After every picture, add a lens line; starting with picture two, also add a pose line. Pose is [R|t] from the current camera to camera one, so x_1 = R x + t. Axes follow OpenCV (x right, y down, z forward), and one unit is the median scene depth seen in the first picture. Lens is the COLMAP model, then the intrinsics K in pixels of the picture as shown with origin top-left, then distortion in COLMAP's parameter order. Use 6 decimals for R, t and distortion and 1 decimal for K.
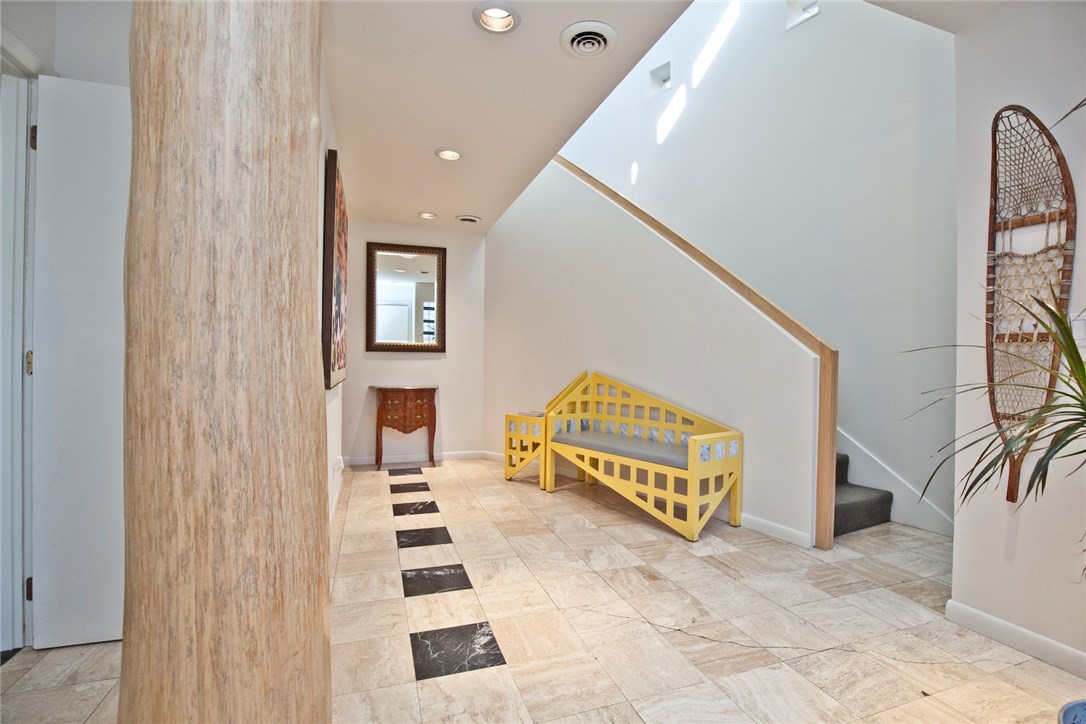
lens RADIAL K [[503.1, 0, 543.7], [0, 503.1, 362.5], [0, 0, 1]] dist [-0.036607, 0.006899]
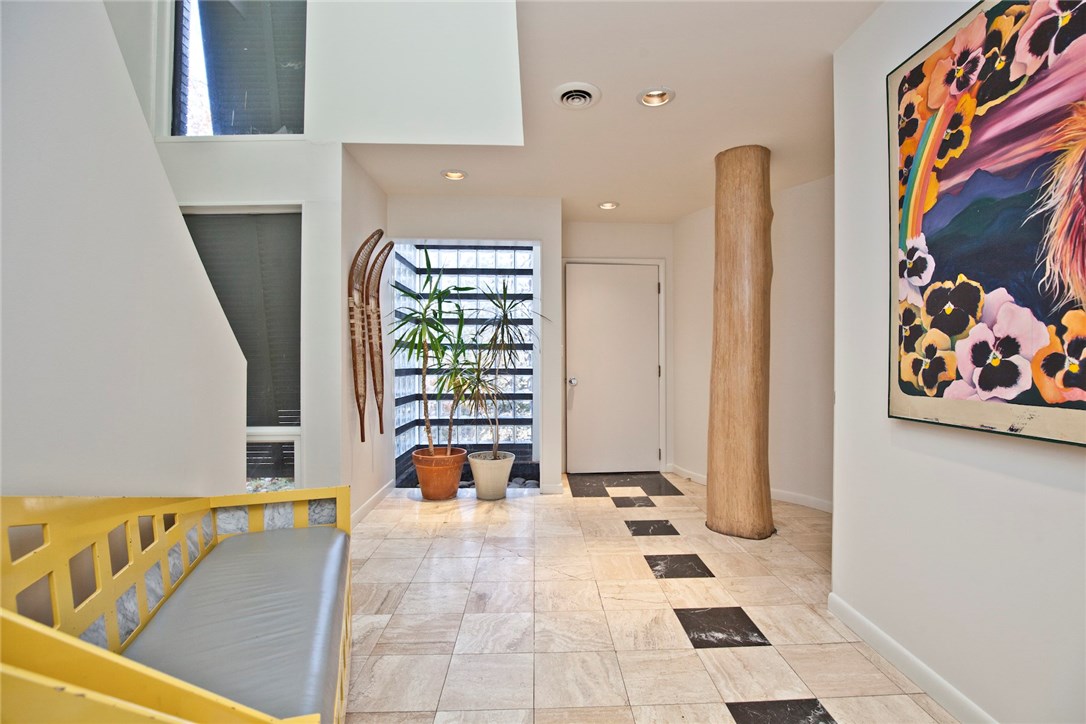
lens RADIAL K [[503.1, 0, 545.4], [0, 503.1, 361.0], [0, 0, 1]] dist [-0.036607, 0.006899]
pose [[-0.954059, -0.012372, 0.299364, -0.184864], [-0.010448, 0.999913, 0.008025, -0.030076], [-0.299438, 0.004528, -0.954105, 1.956324]]
